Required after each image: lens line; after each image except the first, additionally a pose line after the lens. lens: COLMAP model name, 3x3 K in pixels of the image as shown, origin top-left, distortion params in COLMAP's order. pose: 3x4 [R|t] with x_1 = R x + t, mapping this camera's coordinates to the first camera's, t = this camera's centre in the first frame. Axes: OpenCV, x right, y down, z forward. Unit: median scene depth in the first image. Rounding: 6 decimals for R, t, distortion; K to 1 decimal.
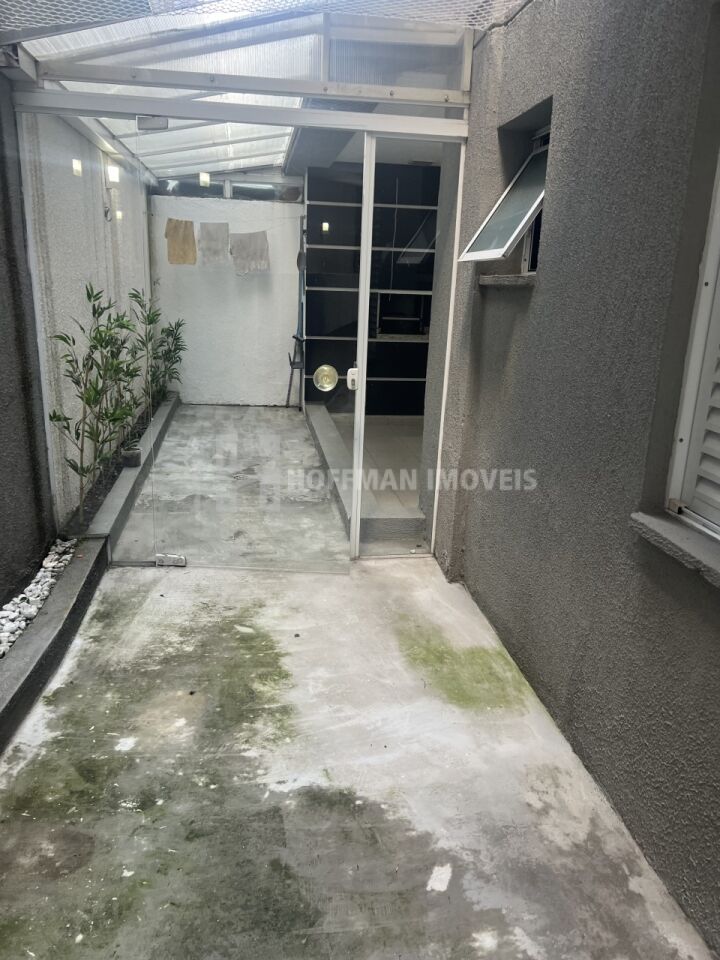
lens RADIAL K [[722.1, 0, 362.0], [0, 722.1, 478.0], [0, 0, 1]] dist [0.005448, -0.004690]
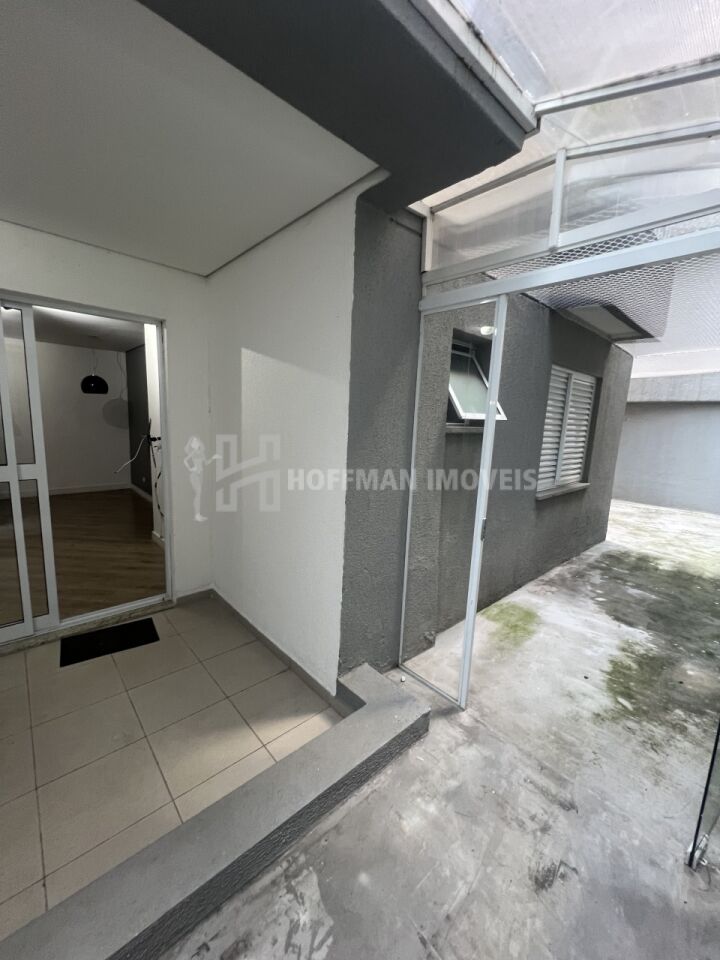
lens RADIAL K [[385.2, 0, 356.7], [0, 385.2, 480.7], [0, 0, 1]] dist [-0.000246, -0.000119]
pose [[-0.557735, -0.198002, 0.806056, -0.418726], [0.155883, 0.928862, 0.336029, -0.534720], [-0.815250, 0.313066, -0.487194, 1.798243]]
